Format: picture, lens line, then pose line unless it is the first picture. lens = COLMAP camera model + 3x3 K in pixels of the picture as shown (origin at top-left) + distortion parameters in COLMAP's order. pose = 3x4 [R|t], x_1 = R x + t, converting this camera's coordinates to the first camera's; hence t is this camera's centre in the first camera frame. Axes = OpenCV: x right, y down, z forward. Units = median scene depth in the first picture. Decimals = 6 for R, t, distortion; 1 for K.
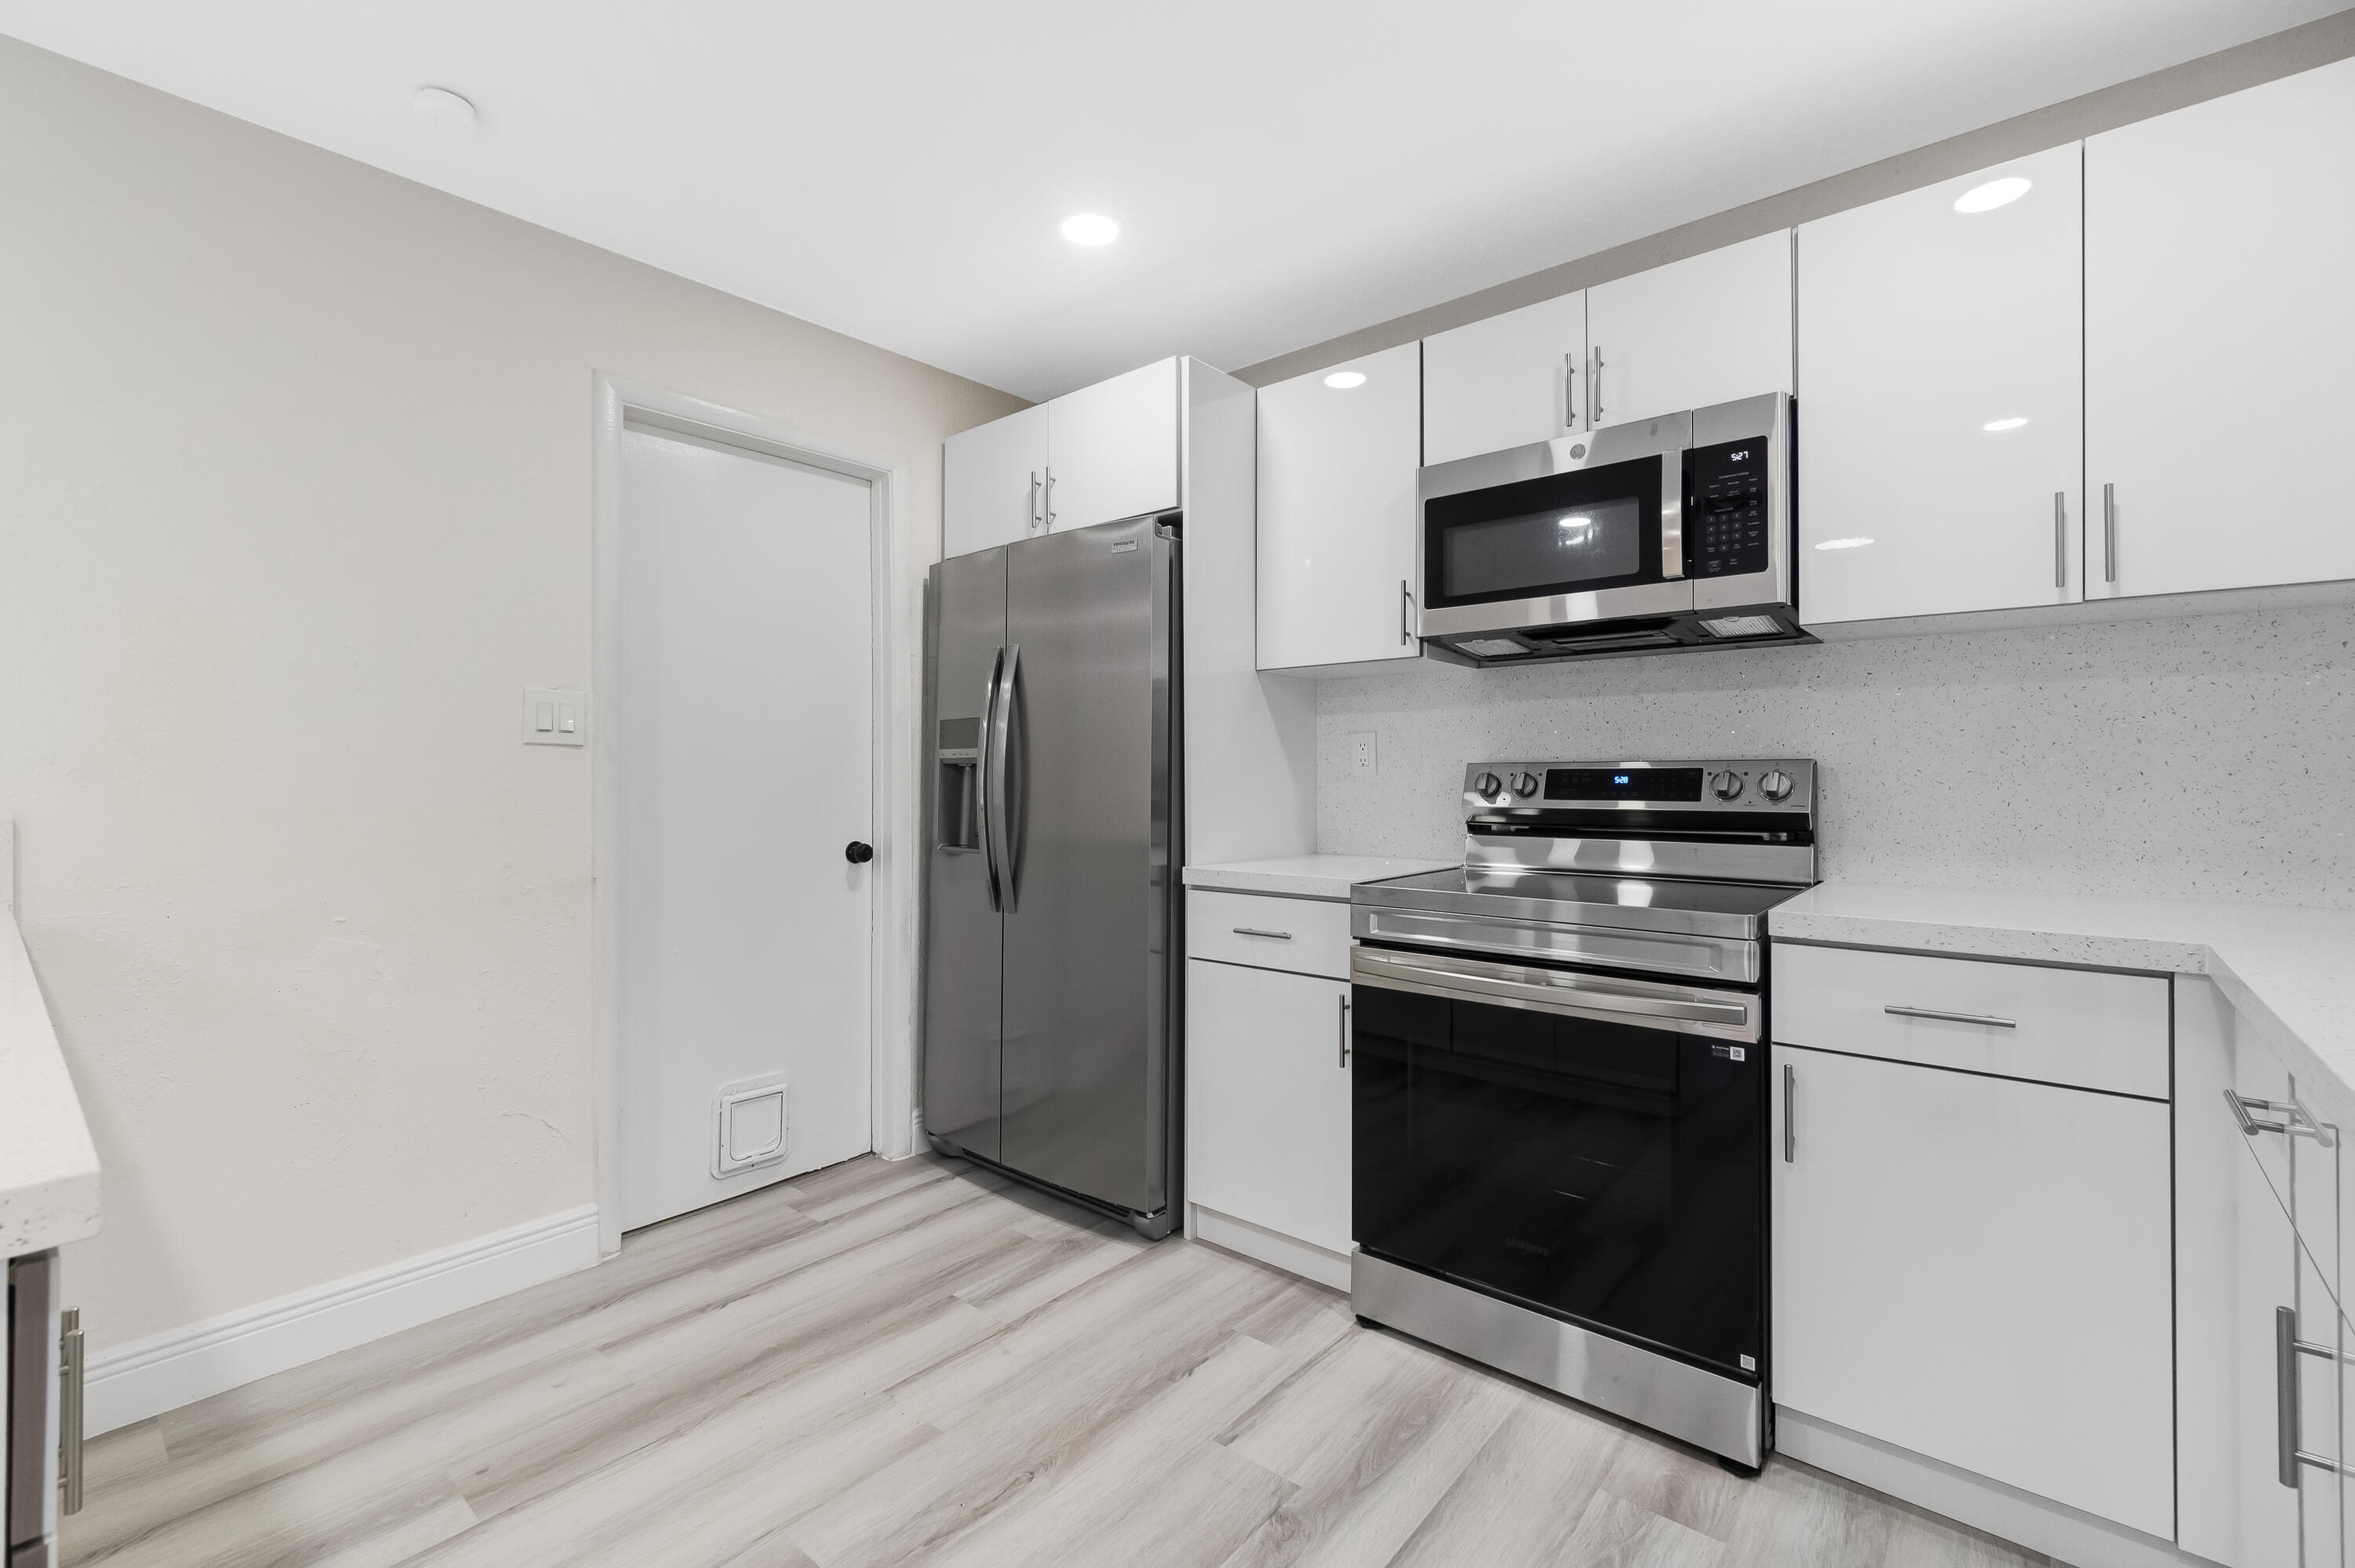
lens RADIAL K [[1029.0, 0, 1159.1], [0, 1029.0, 760.9], [0, 0, 1]] dist [-0.005501, 0.000342]
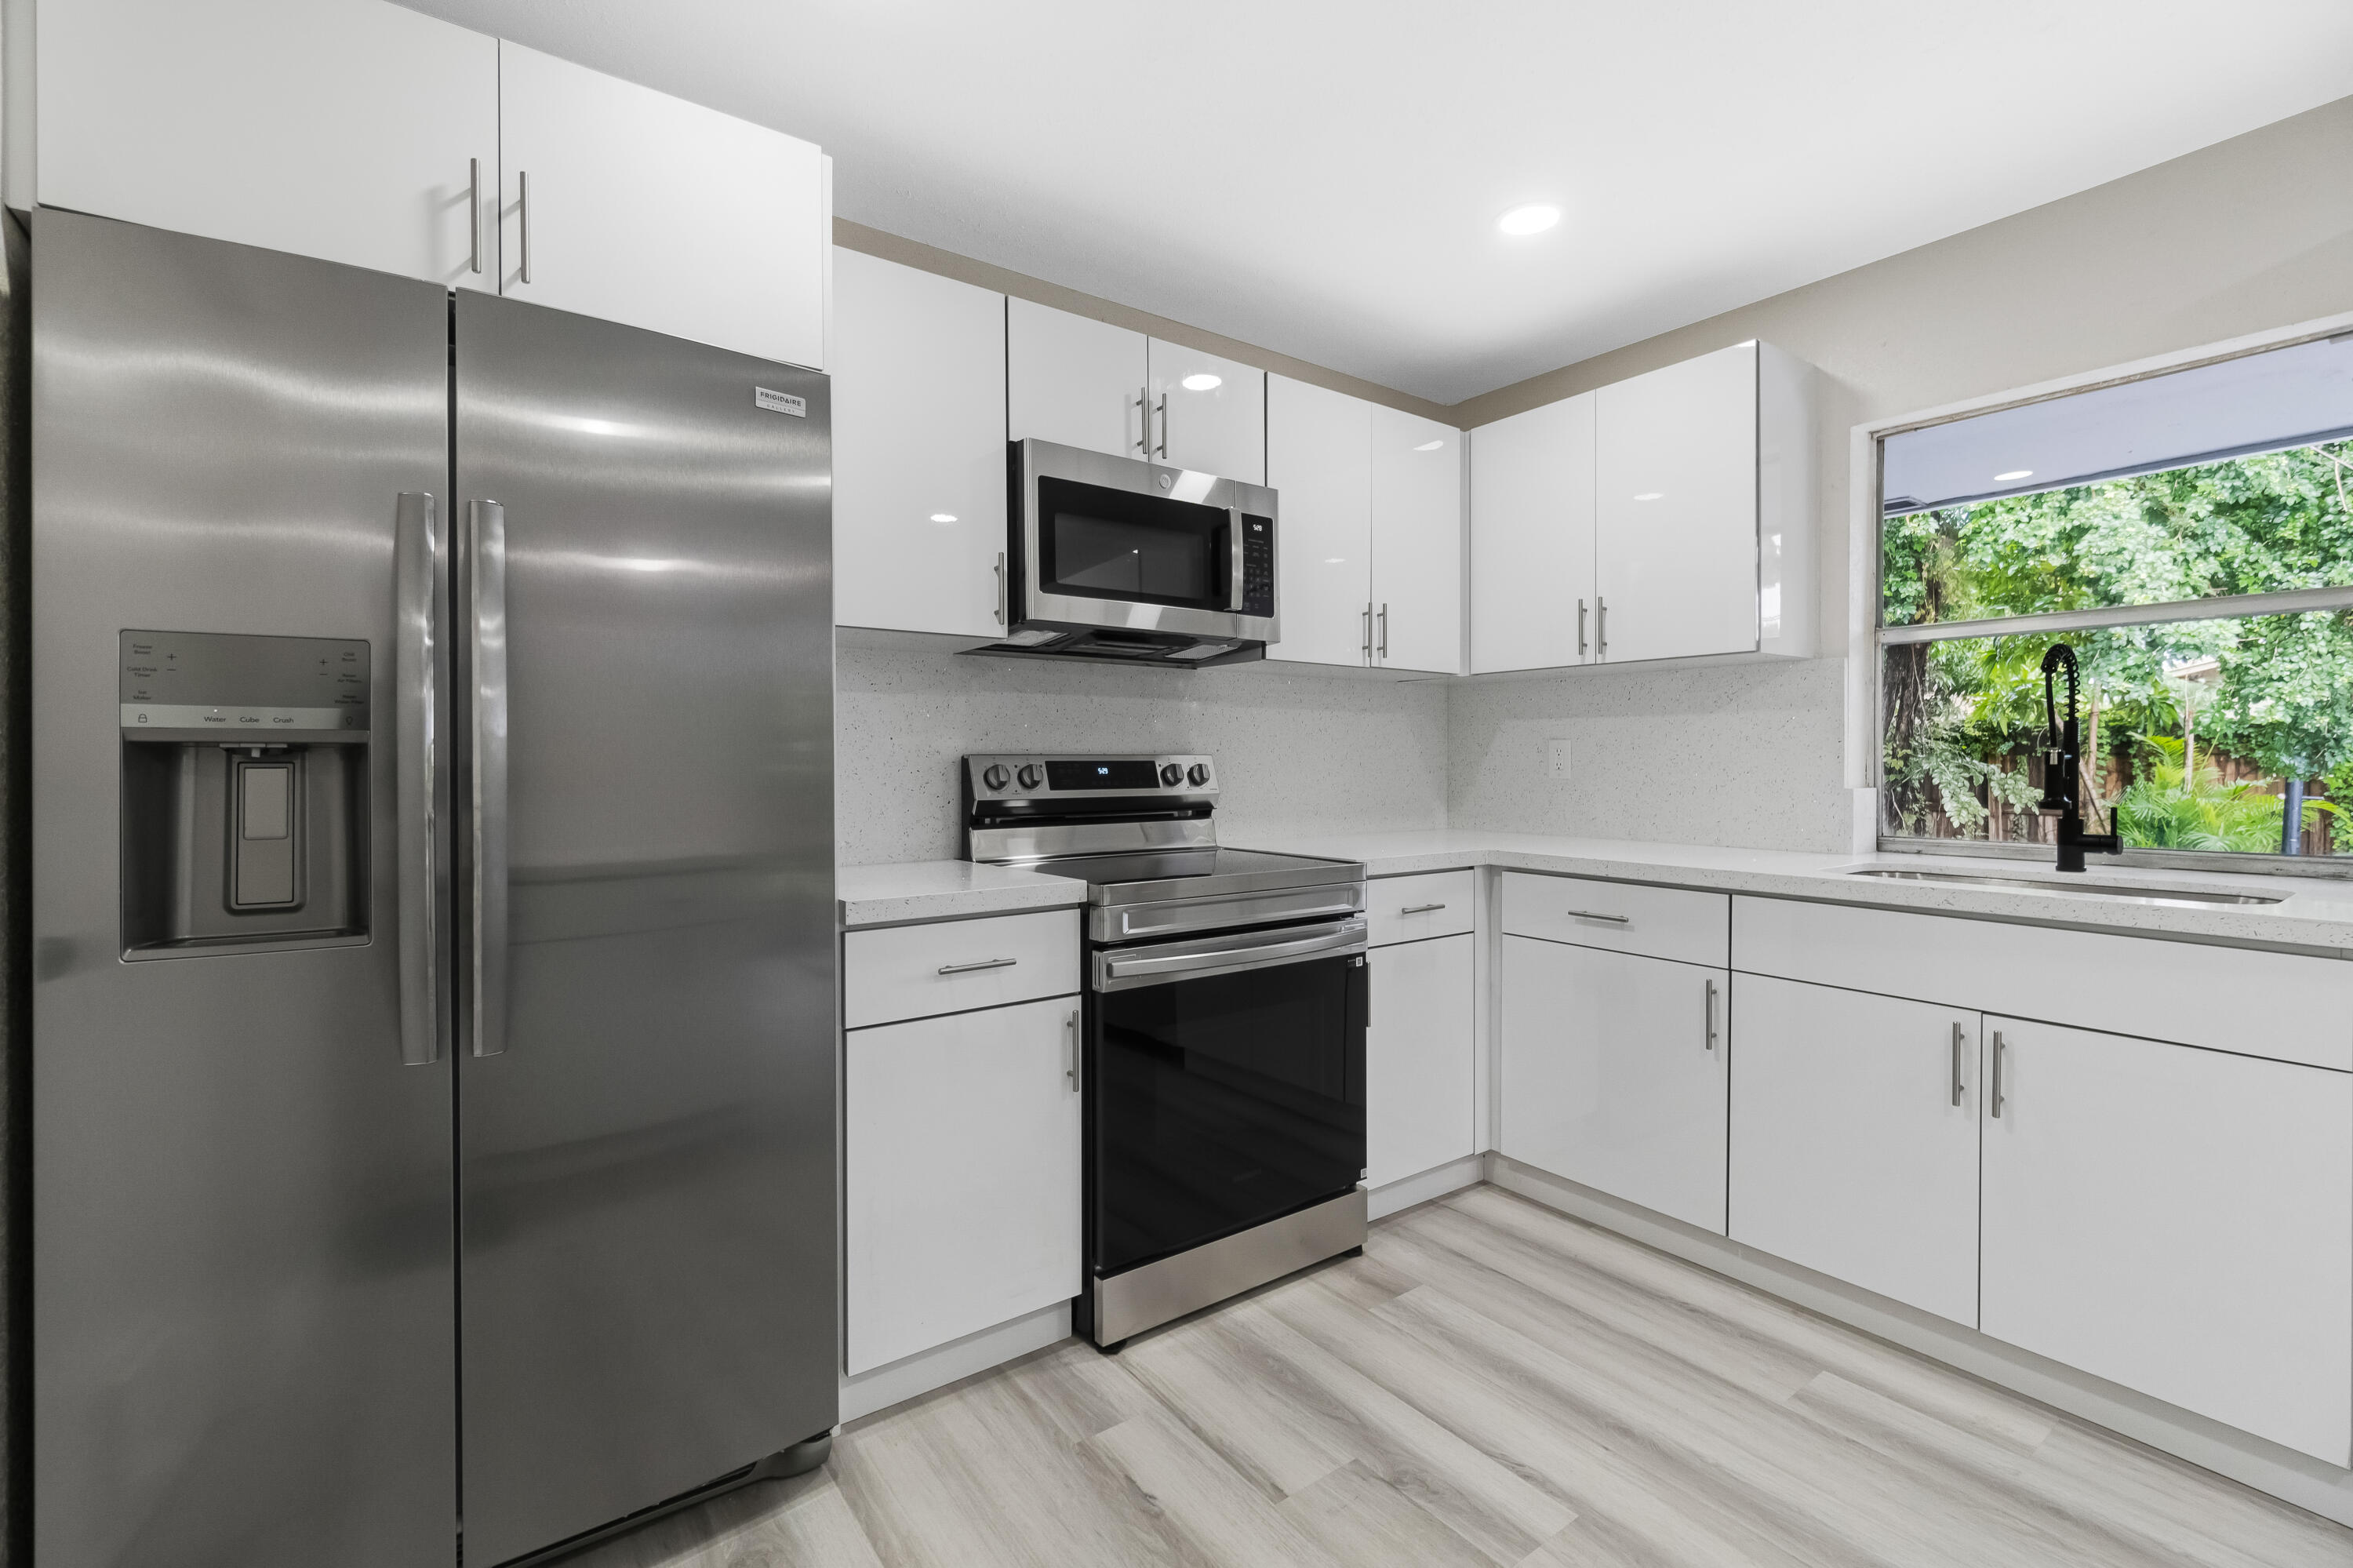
lens RADIAL K [[1028.4, 0, 1158.9], [0, 1028.4, 764.4], [0, 0, 1]] dist [-0.005501, 0.000342]
pose [[0.227006, 0.000981, 0.973893, -0.696560], [-0.011748, 0.999929, 0.001731, 0.009452], [-0.973823, -0.011834, 0.227001, 0.741180]]
